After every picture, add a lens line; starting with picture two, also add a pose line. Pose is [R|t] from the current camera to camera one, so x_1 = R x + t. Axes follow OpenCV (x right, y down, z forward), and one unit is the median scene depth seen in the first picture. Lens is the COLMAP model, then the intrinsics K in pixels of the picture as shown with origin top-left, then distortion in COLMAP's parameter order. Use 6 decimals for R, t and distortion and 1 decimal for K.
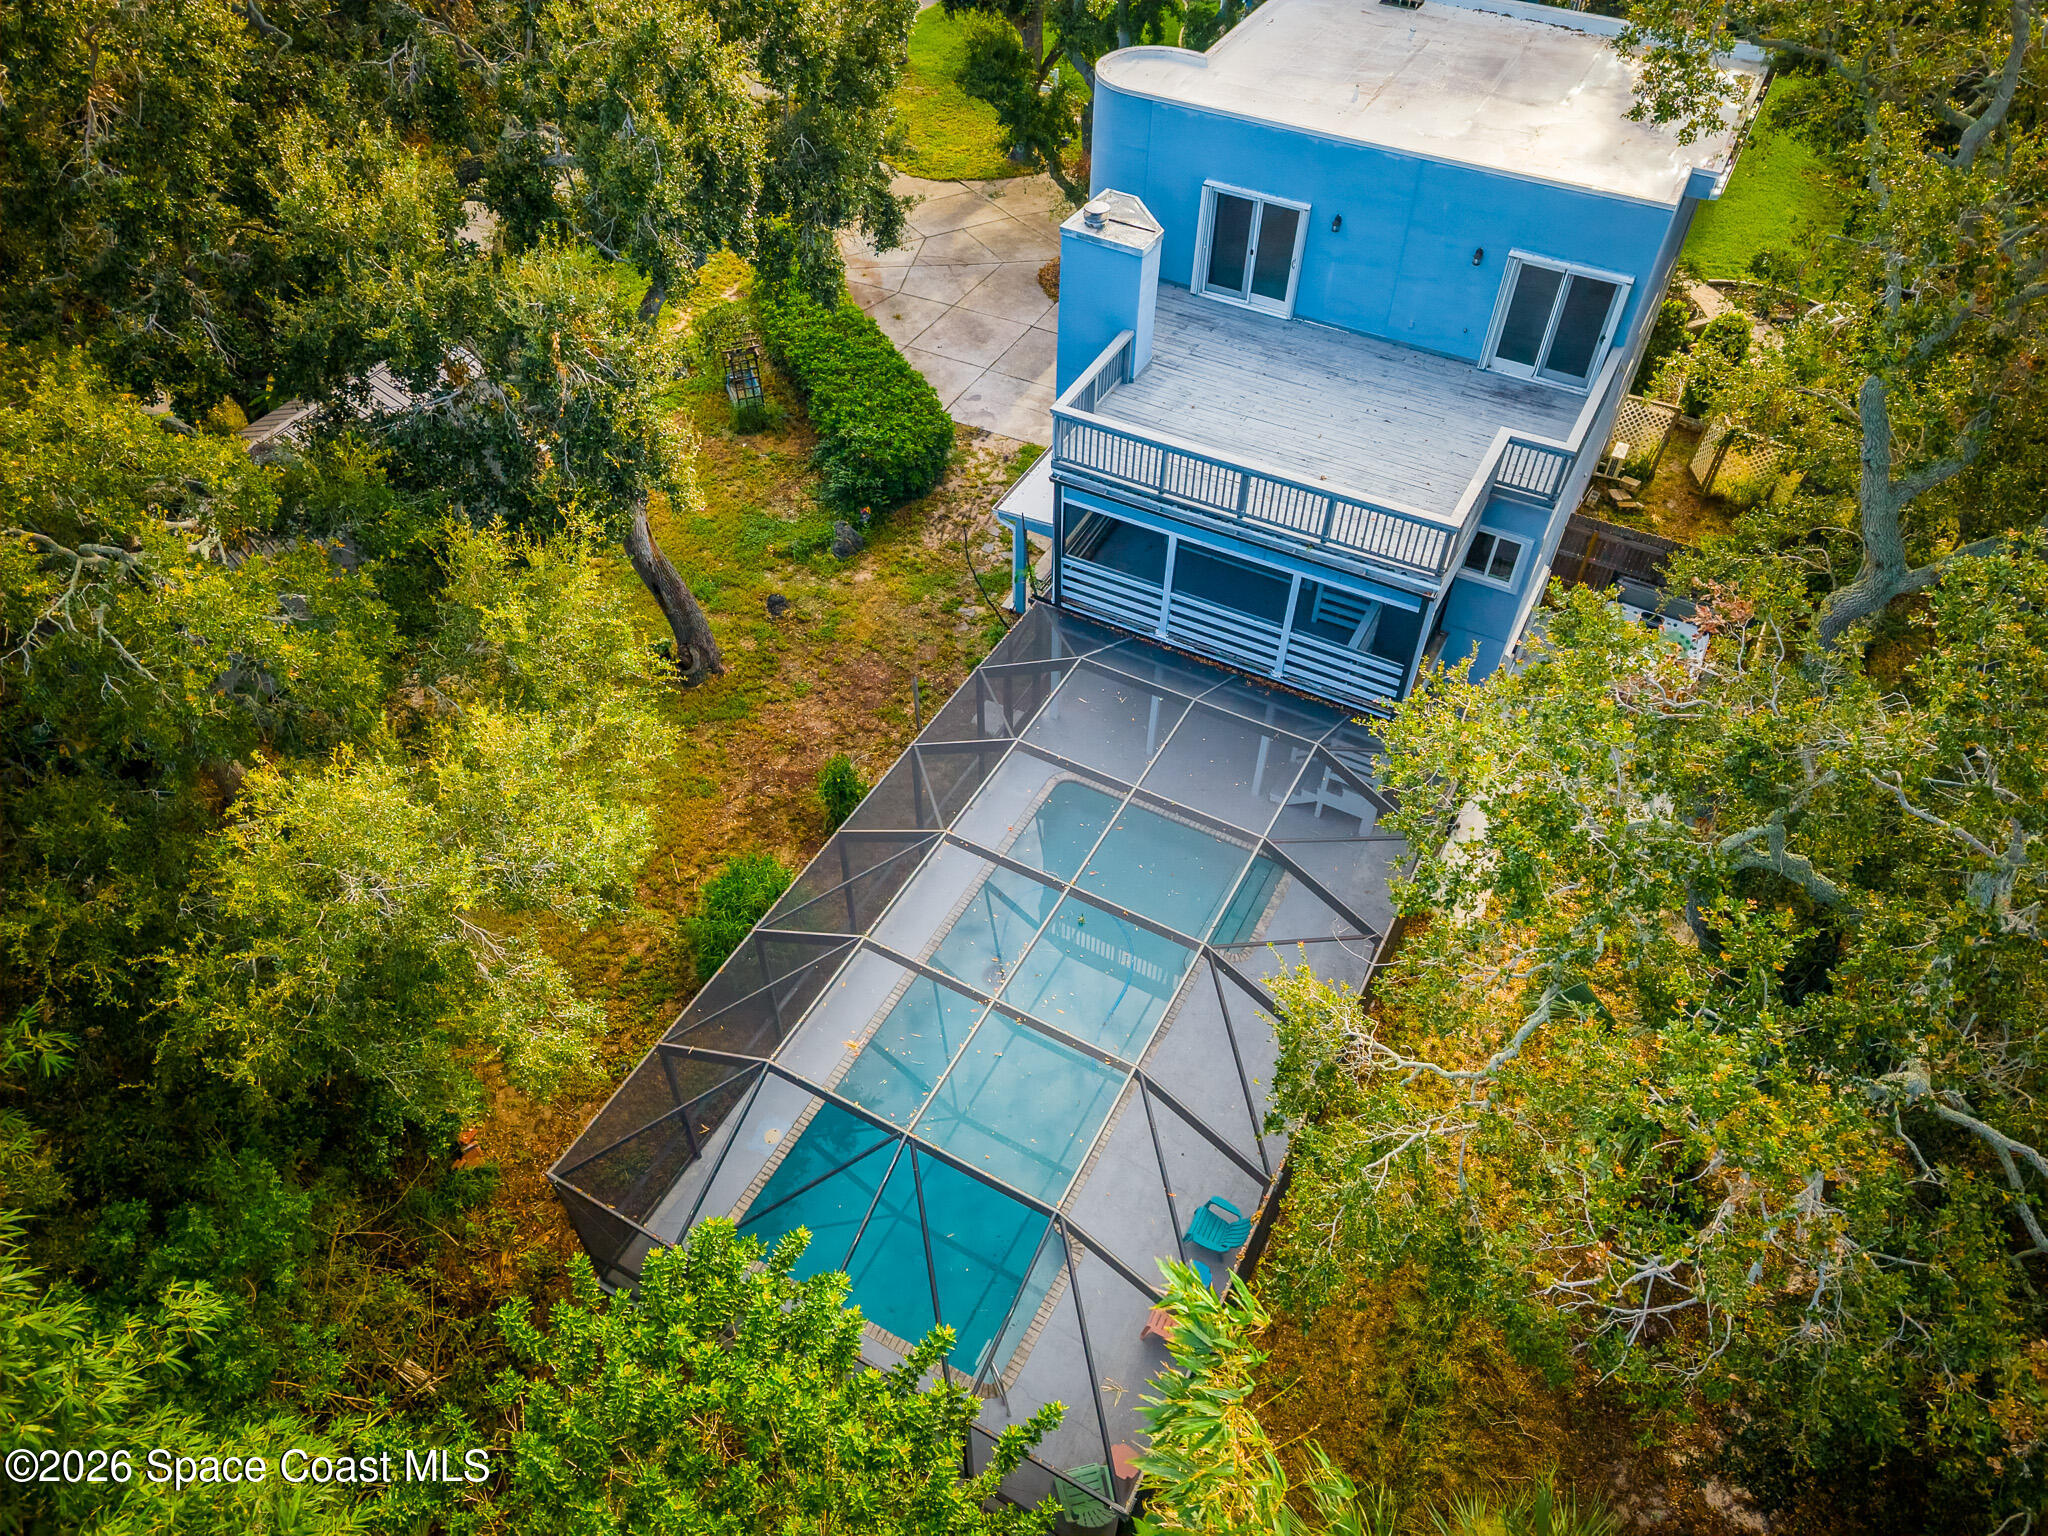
lens RADIAL K [[1407.5, 0, 1015.9], [0, 1407.5, 768.1], [0, 0, 1]] dist [0.001250, 0.000100]
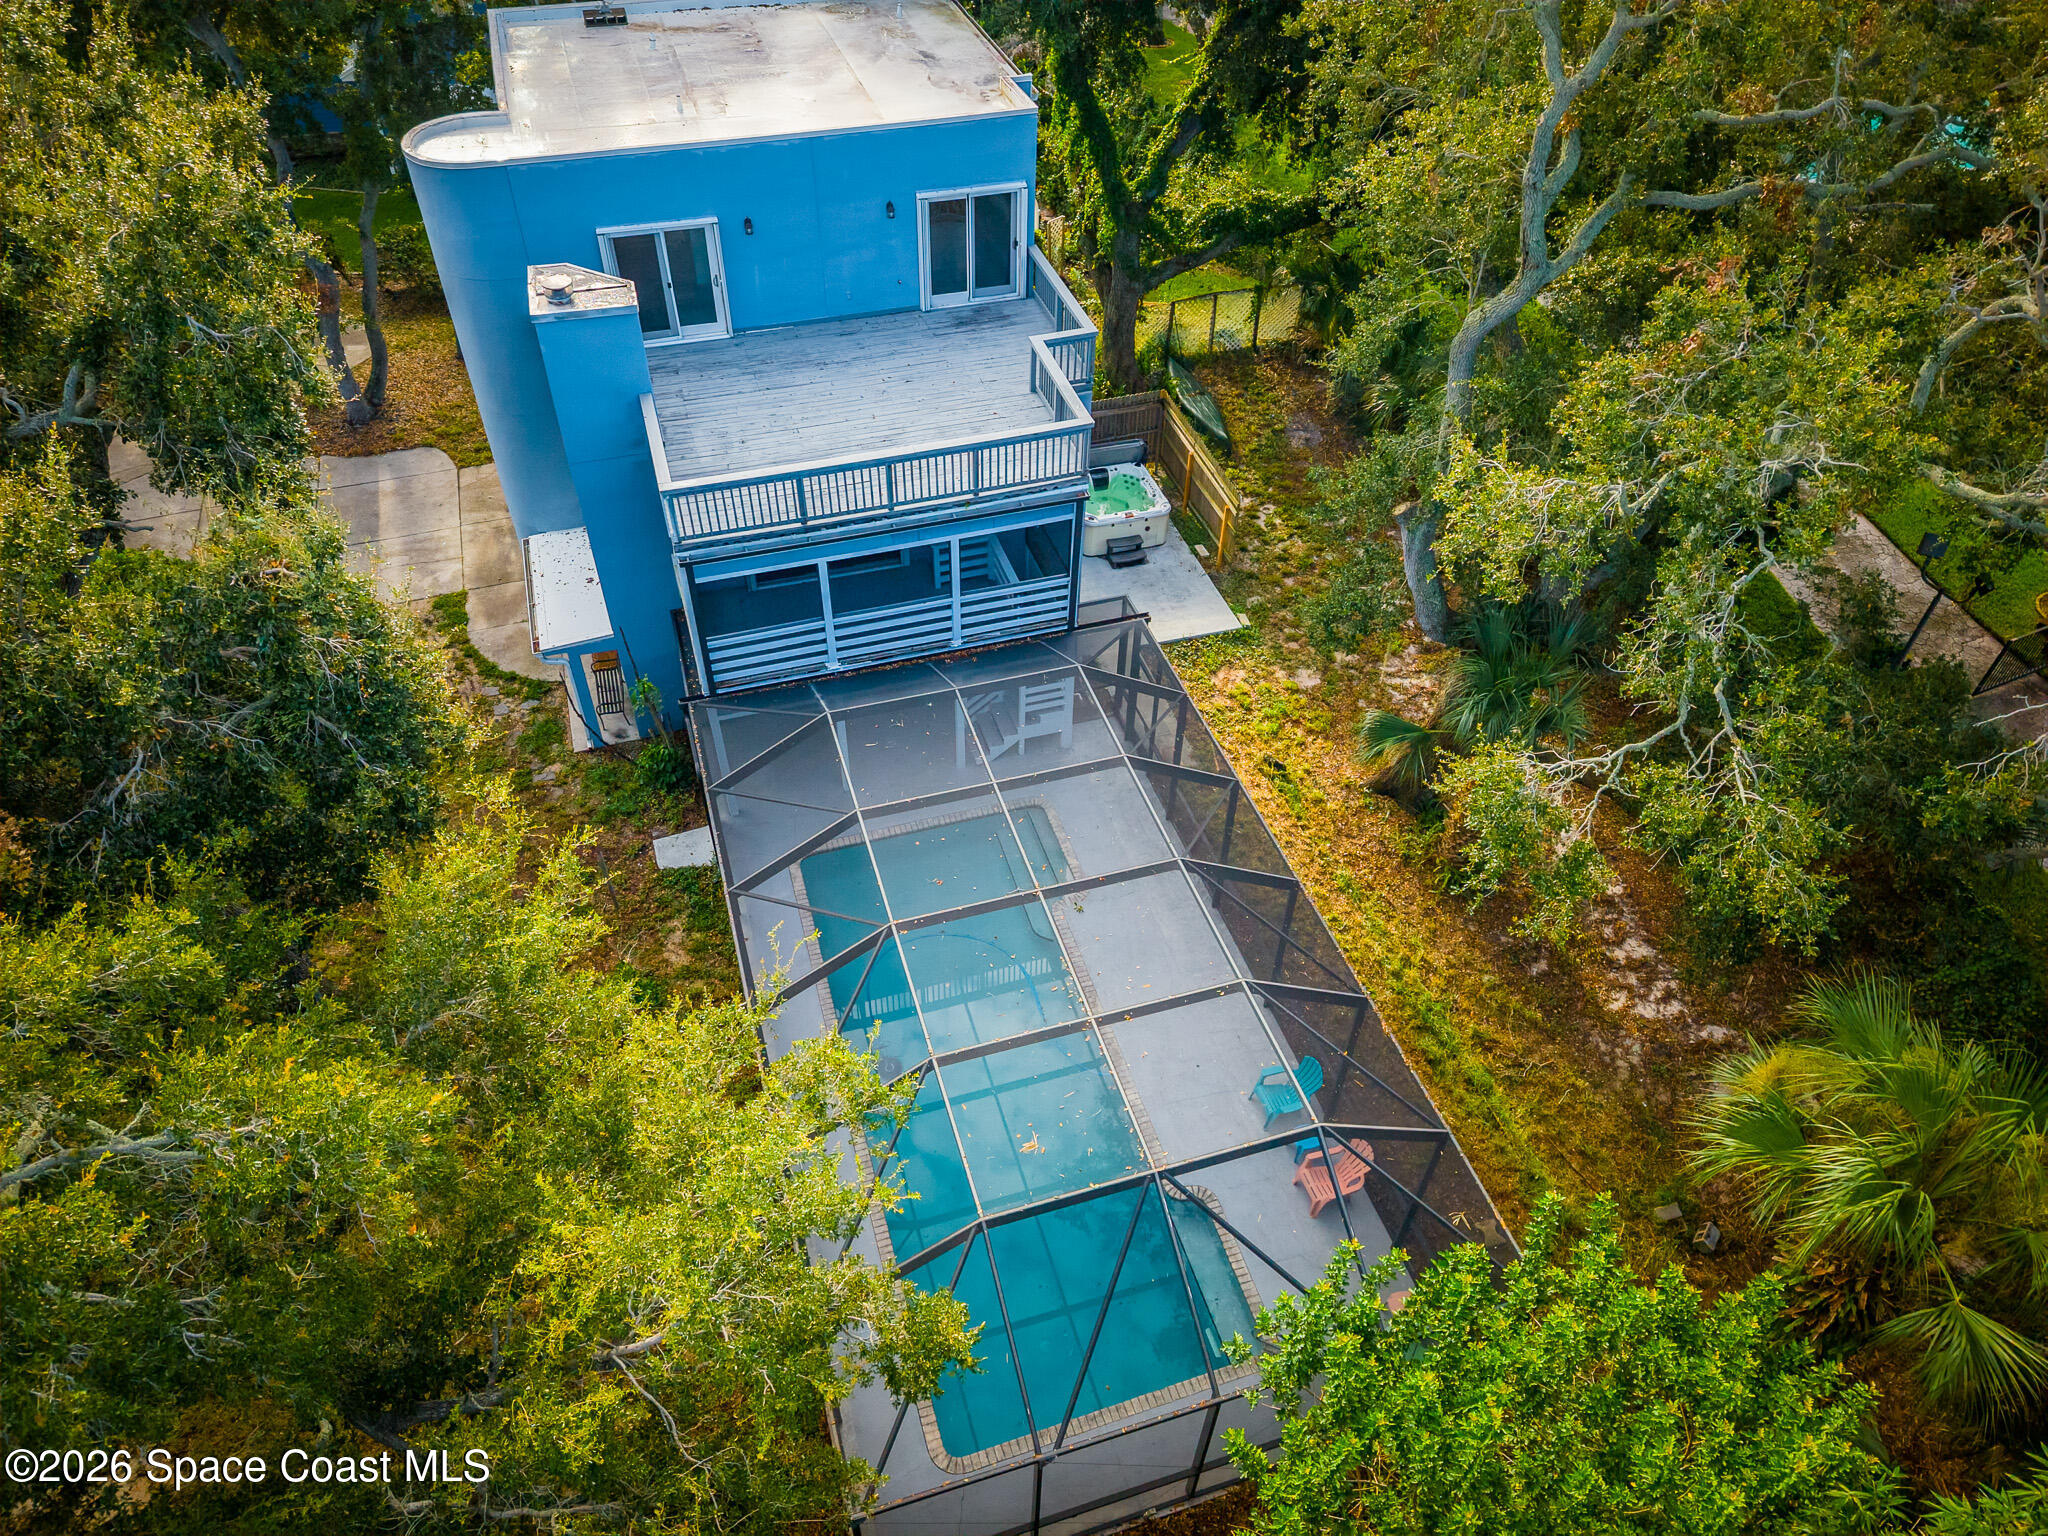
lens RADIAL K [[1407.5, 0, 1015.9], [0, 1407.5, 768.1], [0, 0, 1]] dist [0.001250, 0.000100]
pose [[0.709105, -0.494288, 0.502842, -0.338383], [0.508158, 0.852645, 0.121540, -0.092664], [-0.488821, 0.169338, 0.855791, 0.137261]]
